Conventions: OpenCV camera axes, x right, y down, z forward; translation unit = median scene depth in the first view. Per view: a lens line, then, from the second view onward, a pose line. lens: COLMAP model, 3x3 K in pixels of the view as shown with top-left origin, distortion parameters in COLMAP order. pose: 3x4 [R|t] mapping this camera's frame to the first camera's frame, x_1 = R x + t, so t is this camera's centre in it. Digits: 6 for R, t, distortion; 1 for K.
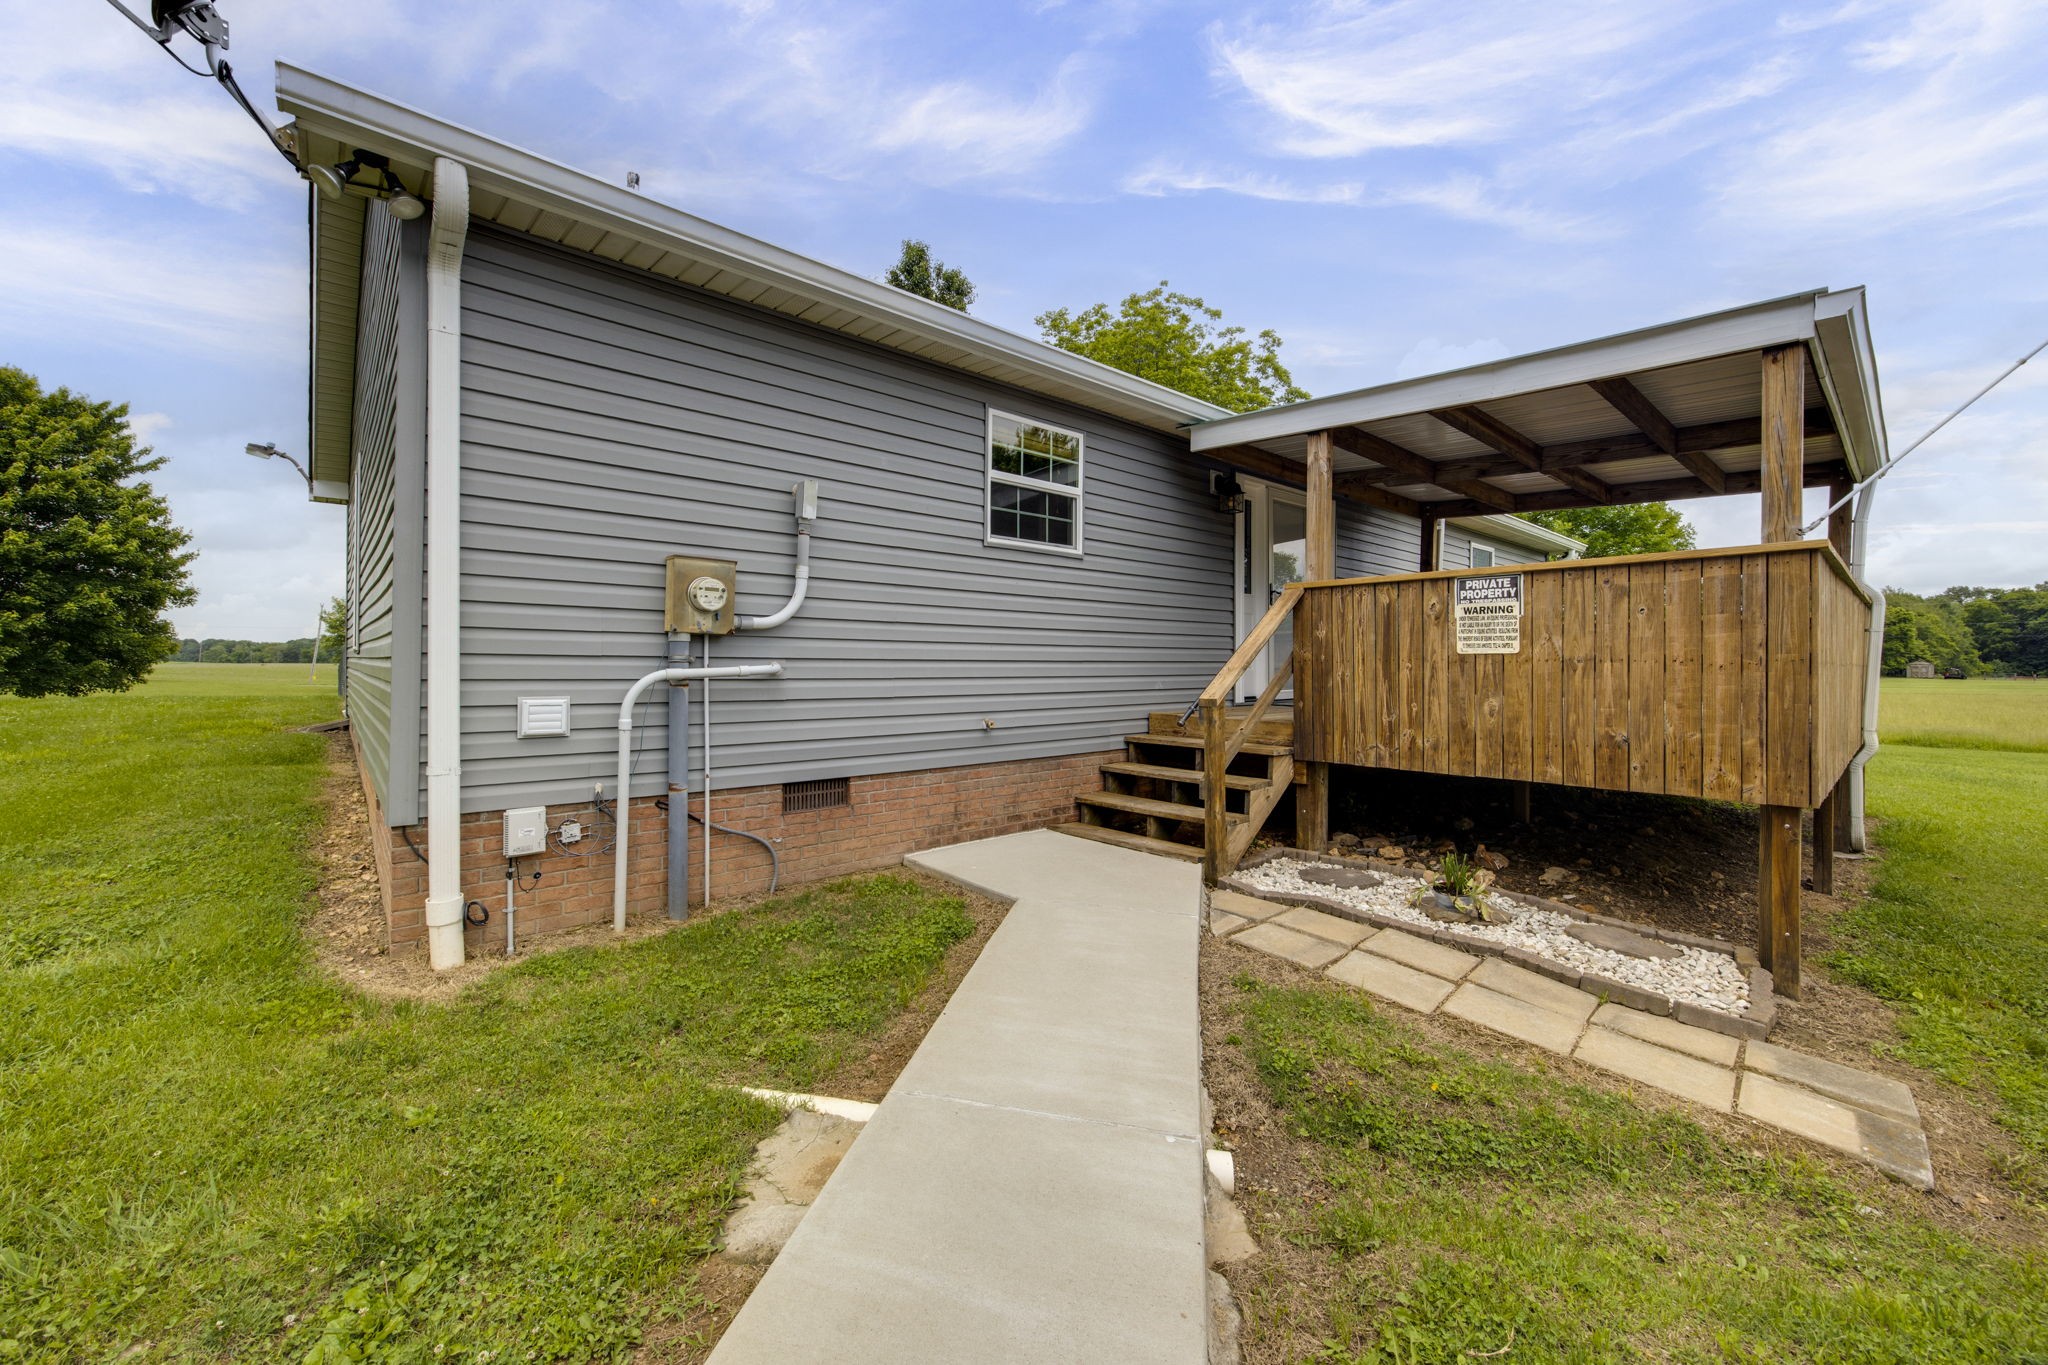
lens RADIAL K [[802.2, 0, 1025.5], [0, 802.2, 656.1], [0, 0, 1]] dist [-0.002955, 0.000071]
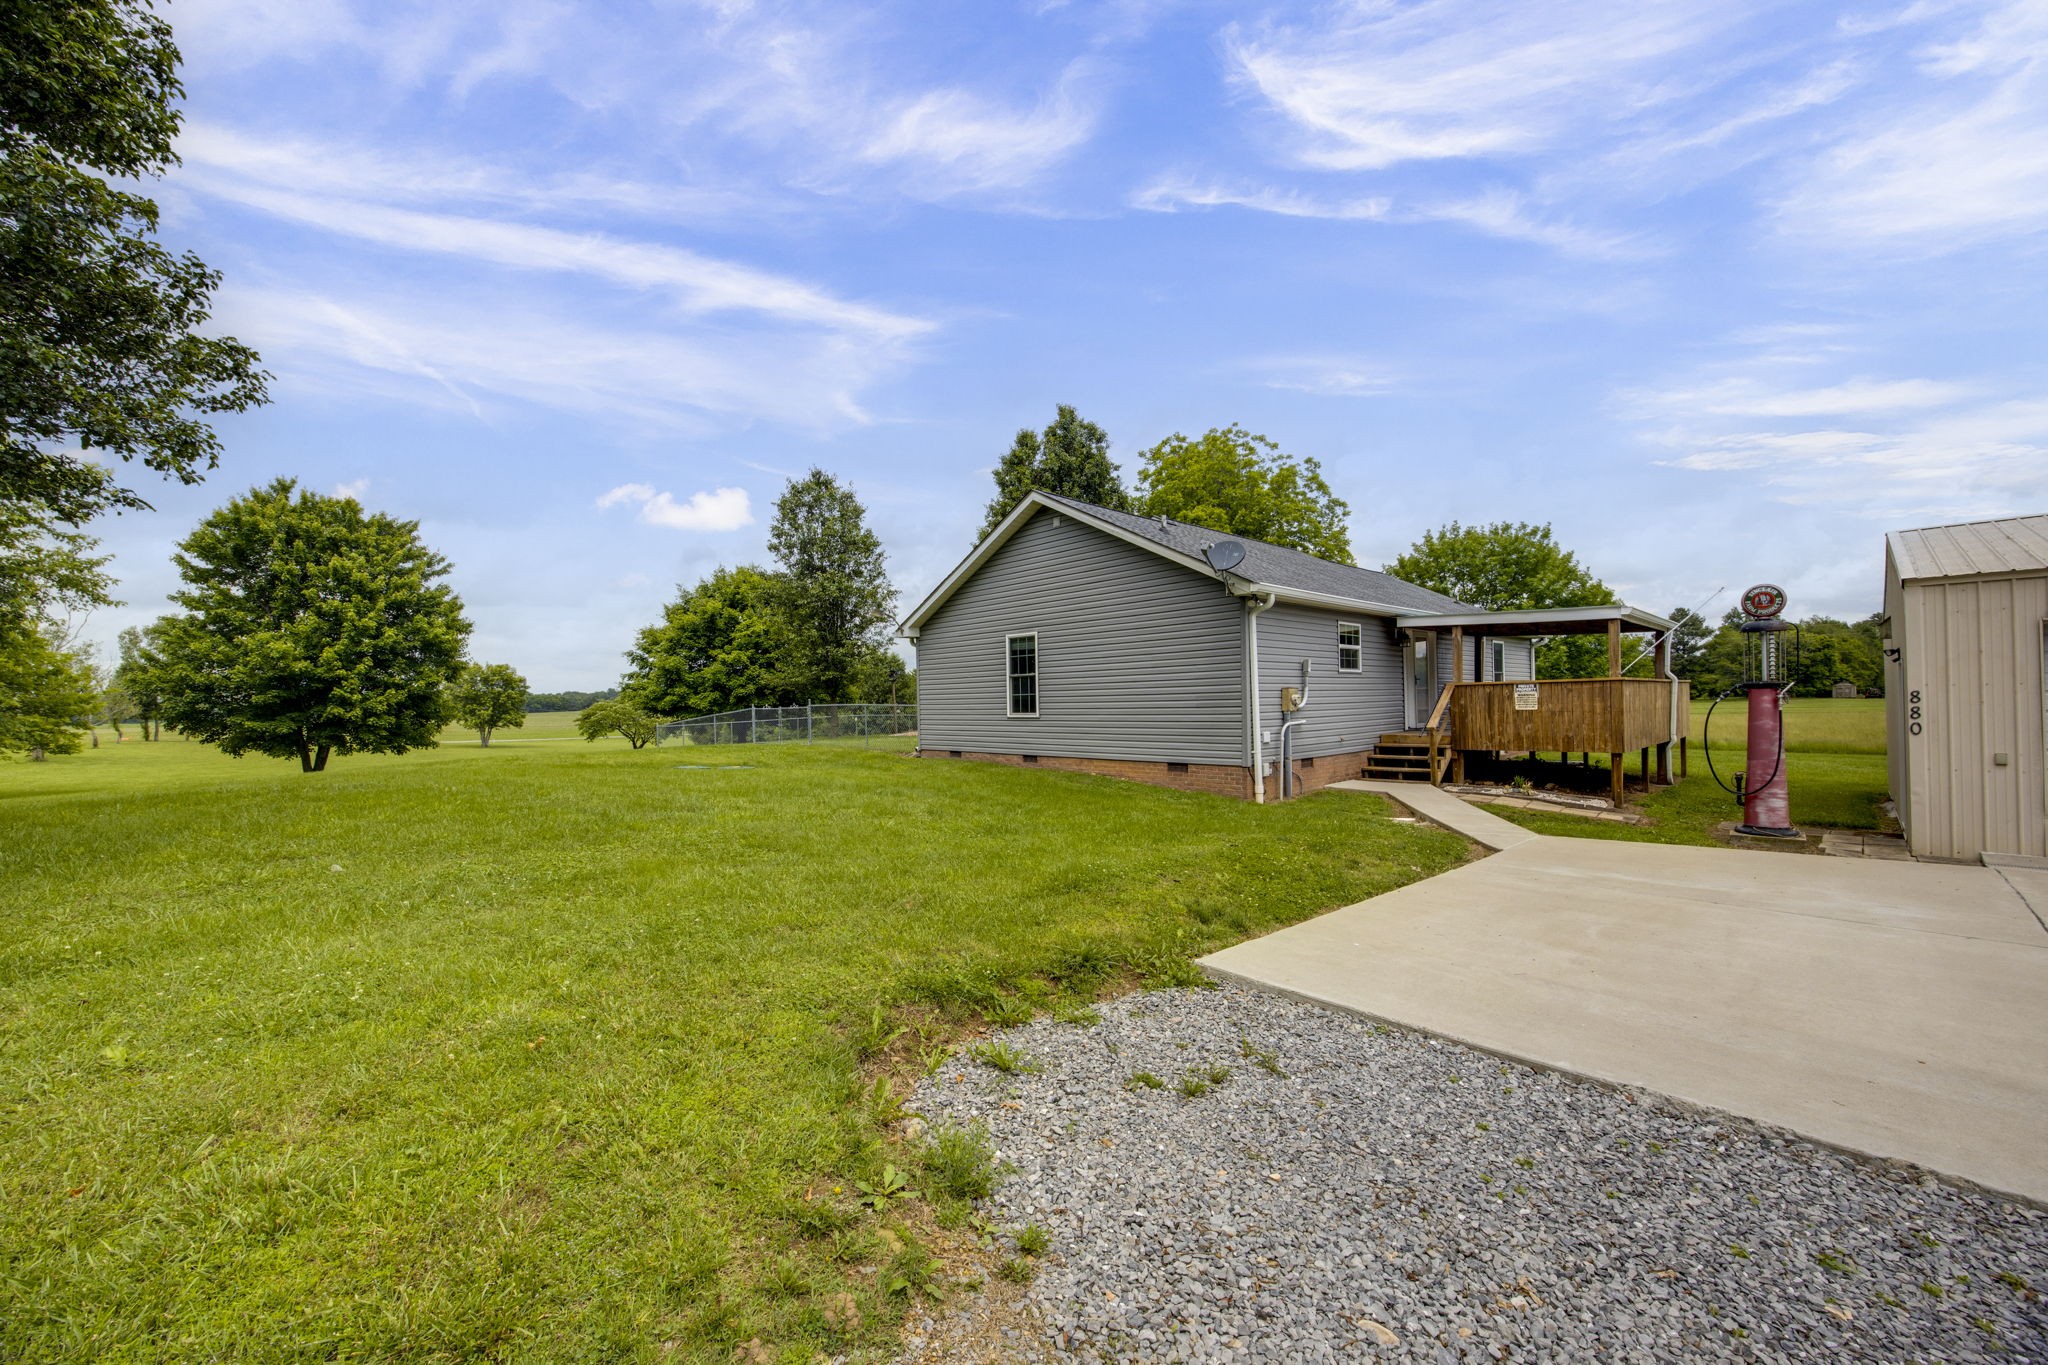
lens RADIAL K [[802.0, 0, 1024.0], [0, 802.0, 682.5], [0, 0, 1]] dist [-0.001390, -0.000035]
pose [[0.999186, -0.024300, 0.032201, -1.070630], [0.024848, 0.999551, -0.016742, -0.077315], [-0.031780, 0.017529, 0.999341, -1.485910]]
